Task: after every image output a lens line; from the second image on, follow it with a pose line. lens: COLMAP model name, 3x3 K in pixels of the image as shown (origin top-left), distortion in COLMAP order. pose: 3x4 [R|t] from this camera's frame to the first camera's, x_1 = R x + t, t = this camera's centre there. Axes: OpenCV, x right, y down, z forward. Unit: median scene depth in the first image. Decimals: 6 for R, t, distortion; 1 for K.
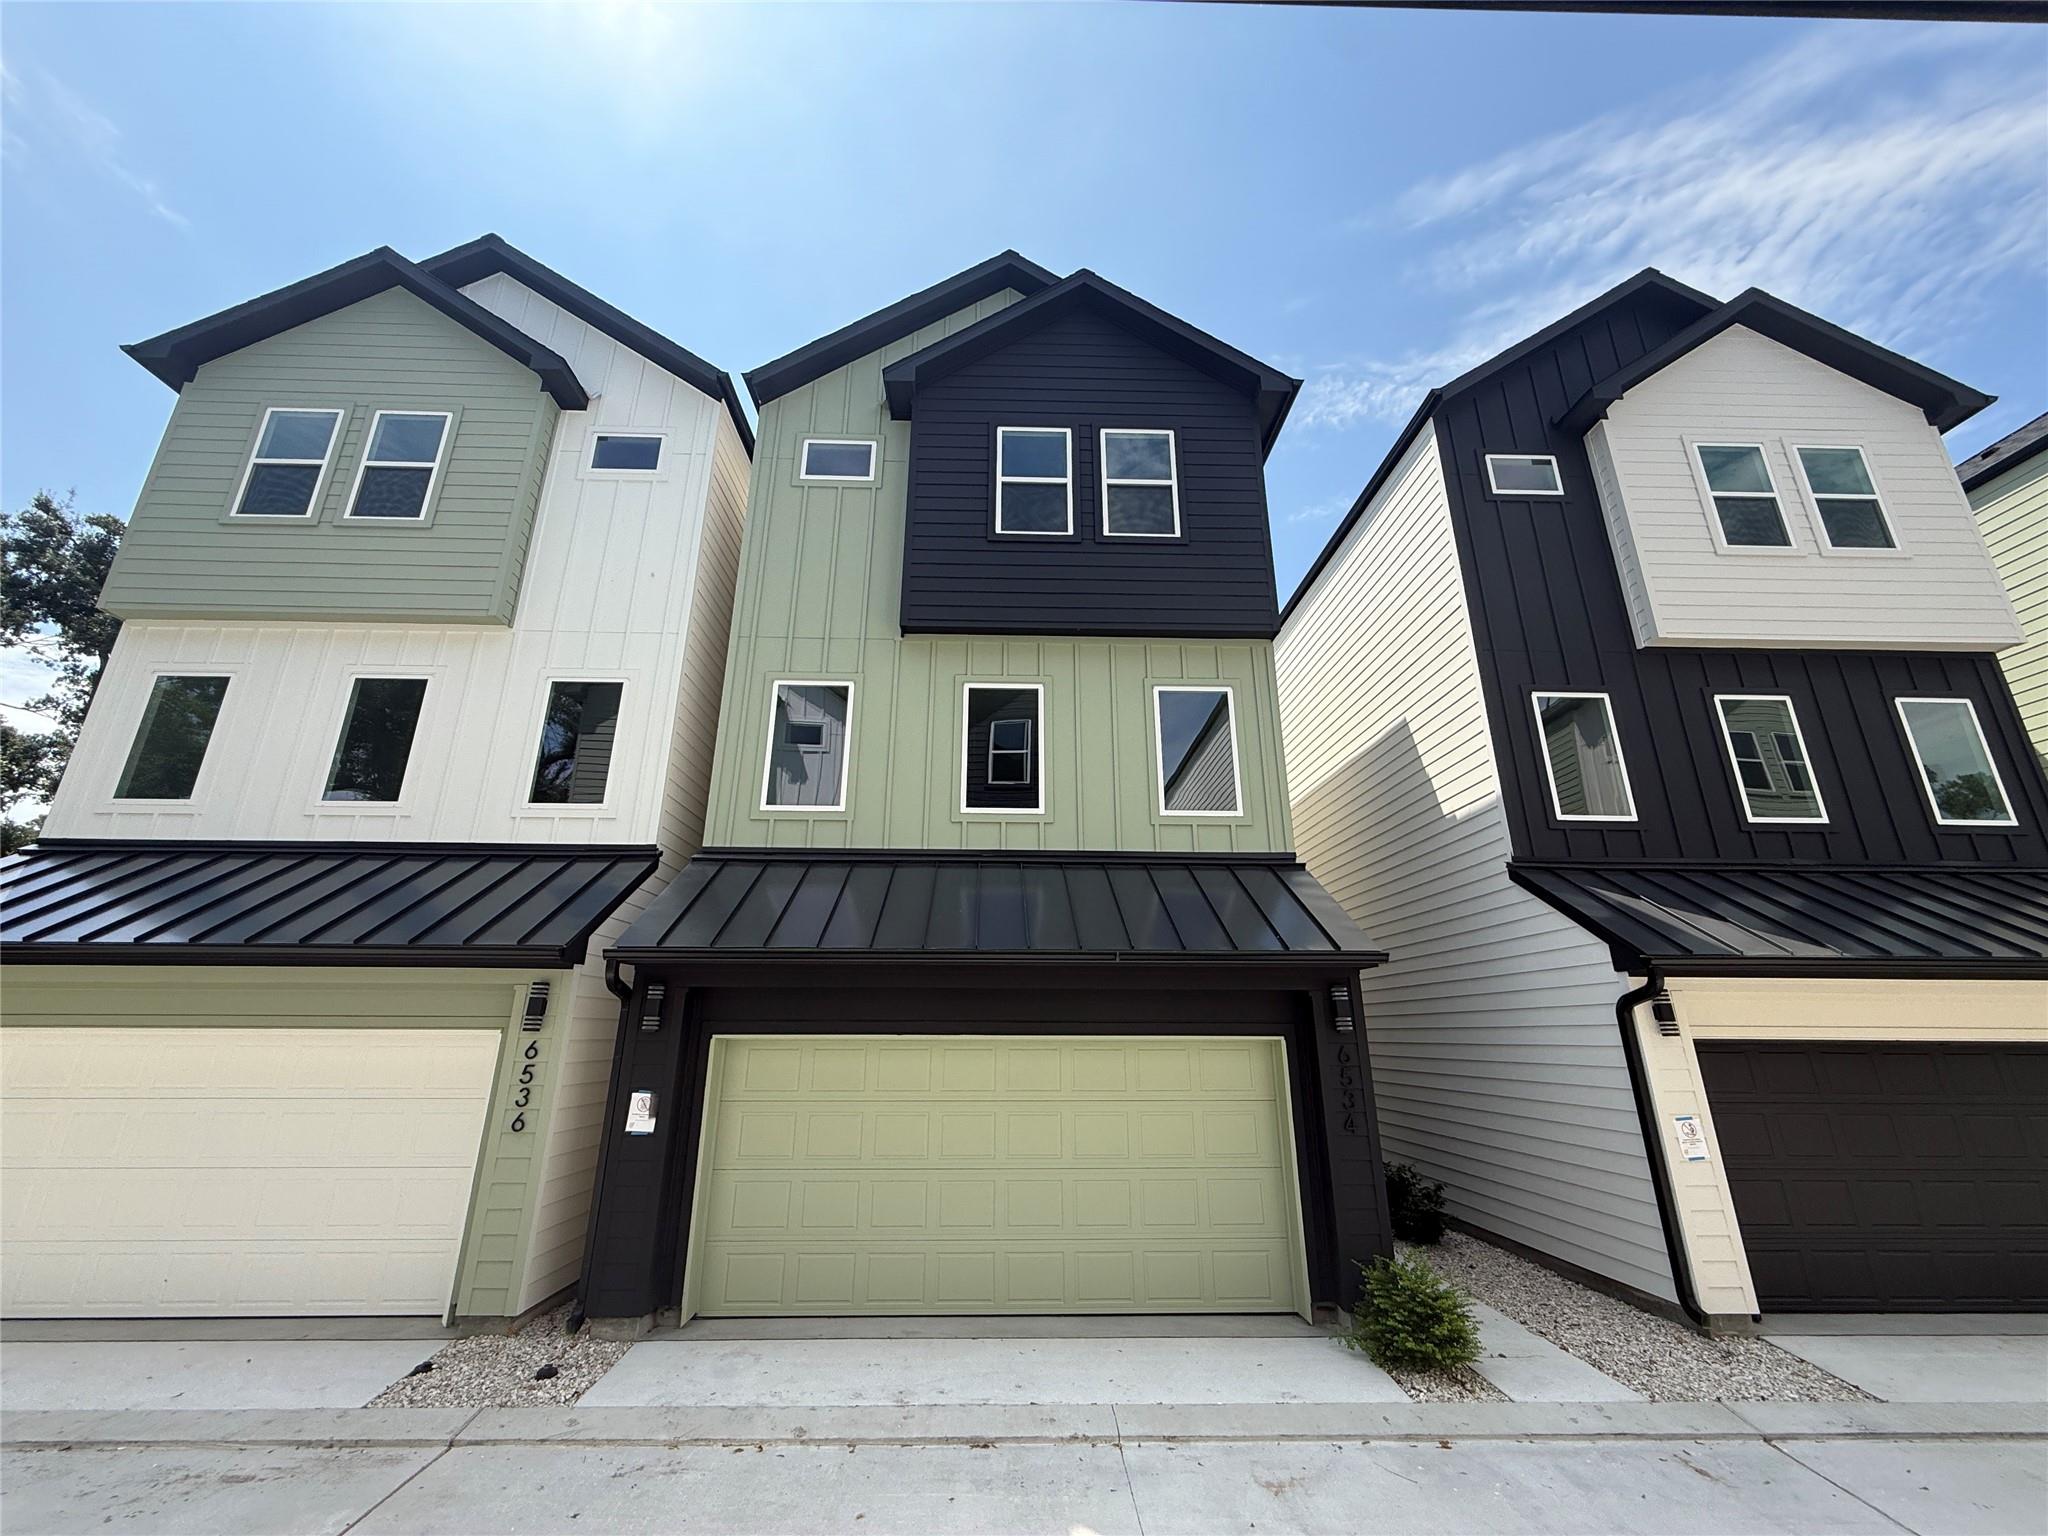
lens RADIAL K [[825.0, 0, 1004.7], [0, 825.0, 771.5], [0, 0, 1]] dist [0.000693, 0.000186]
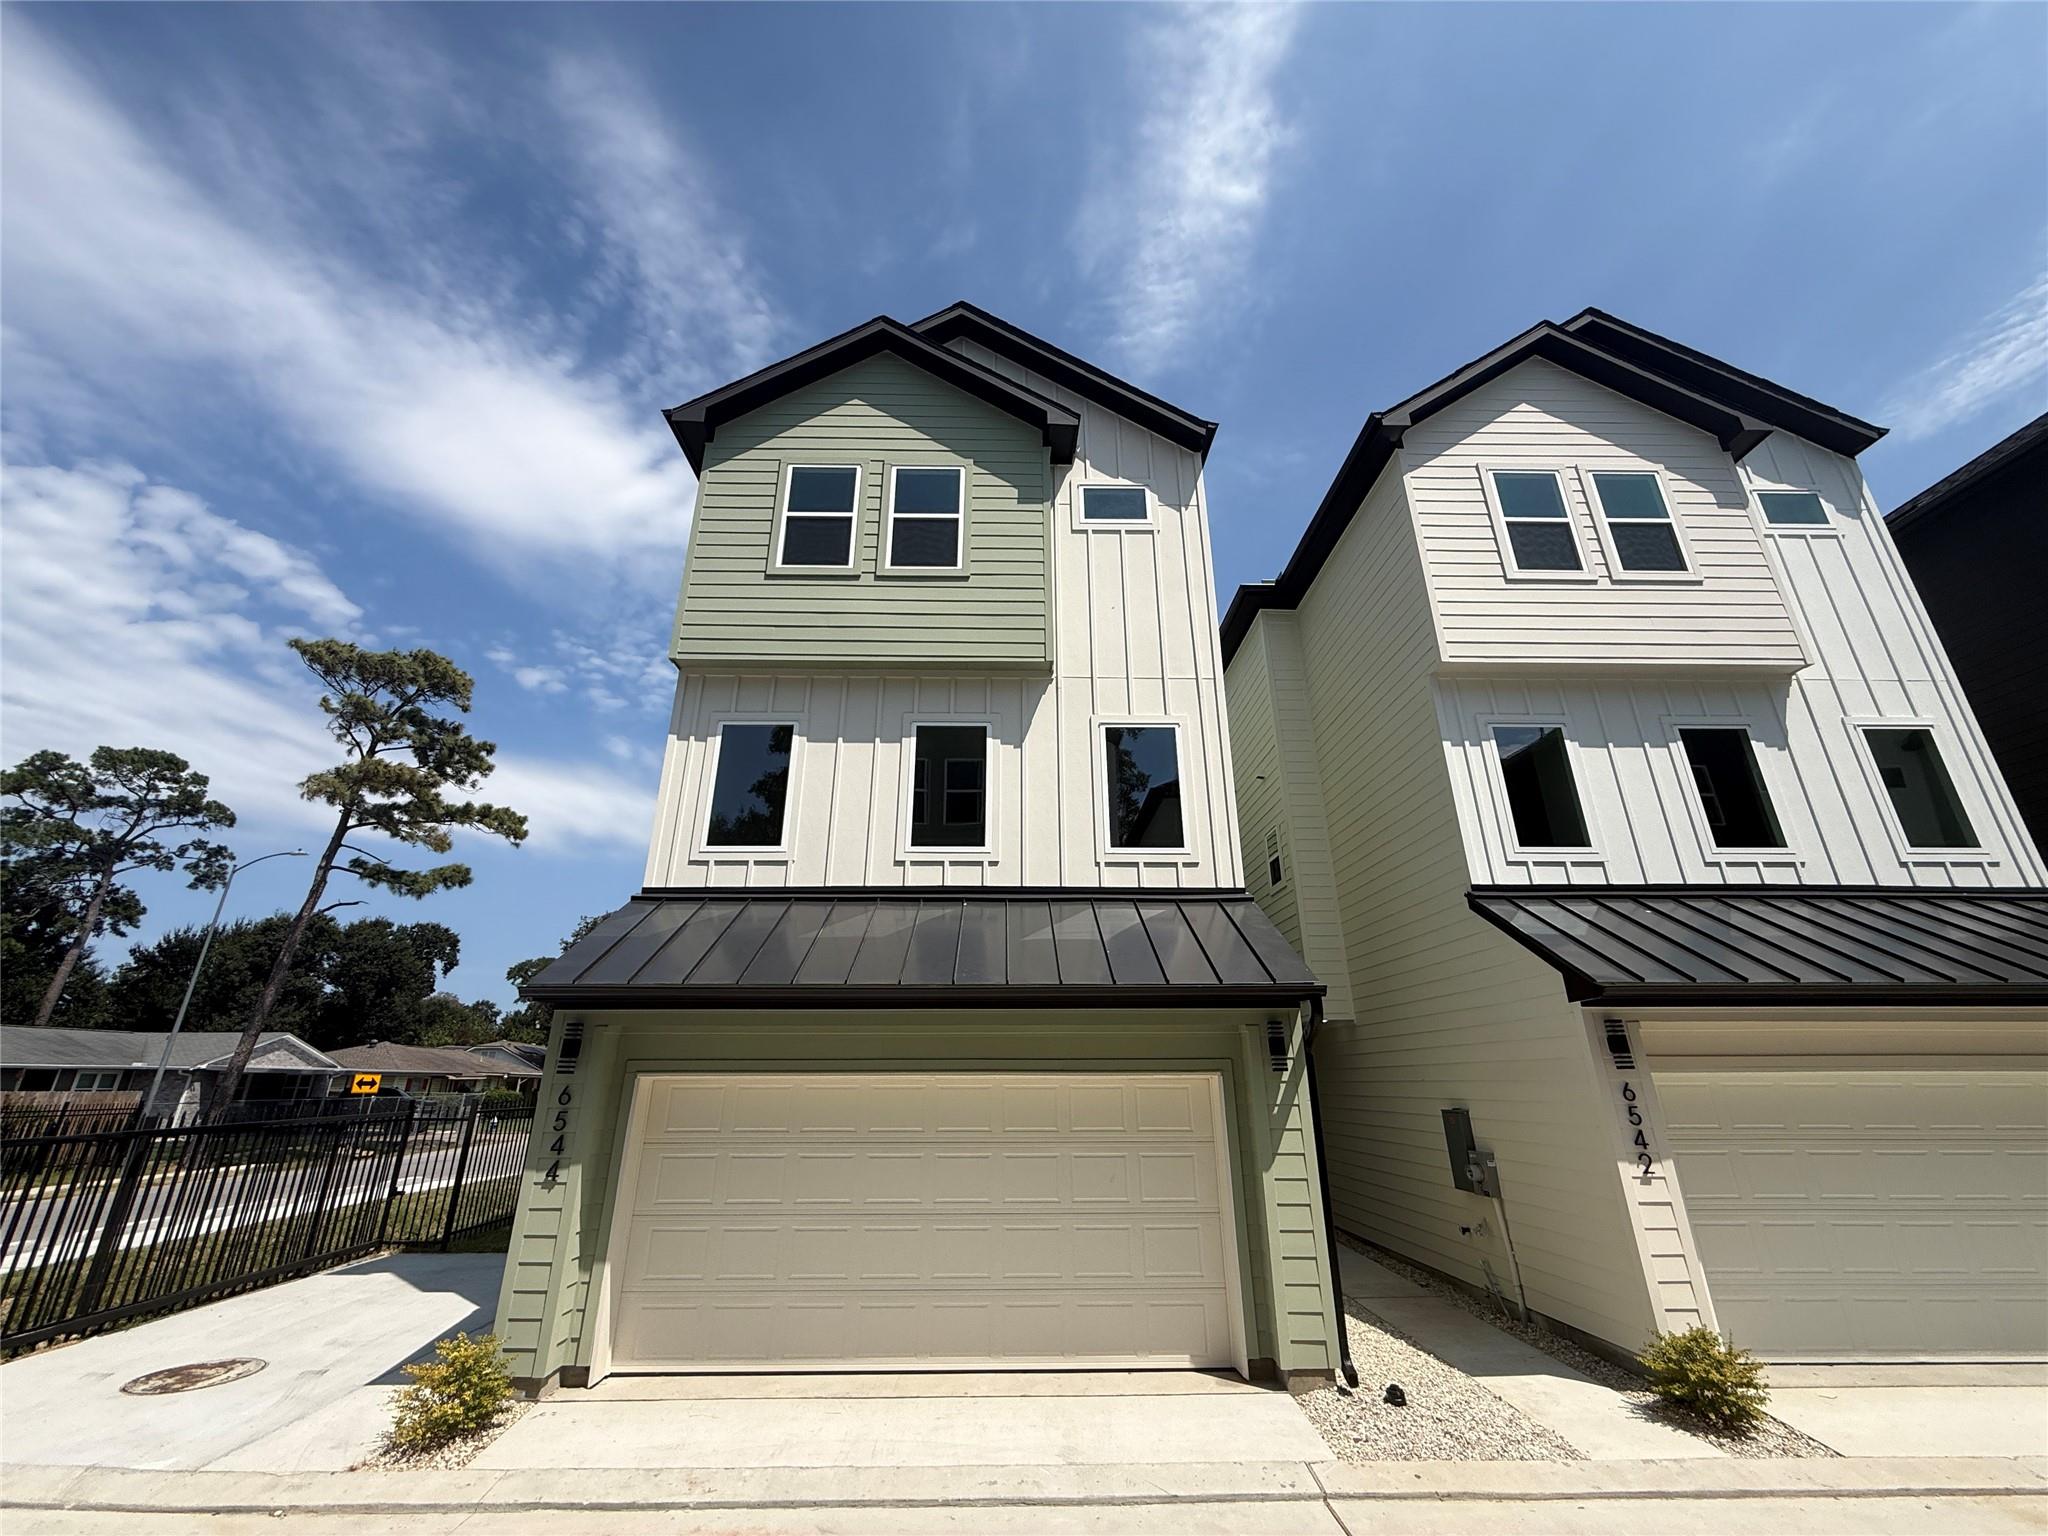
lens RADIAL K [[825.0, 0, 1050.3], [0, 825.0, 774.7], [0, 0, 1]] dist [0.000693, 0.000186]
pose [[0.999892, -0.013490, -0.005903, 0.308186], [0.013269, 0.999265, -0.035956, 0.001420], [0.006384, 0.035874, 0.999336, 0.008532]]
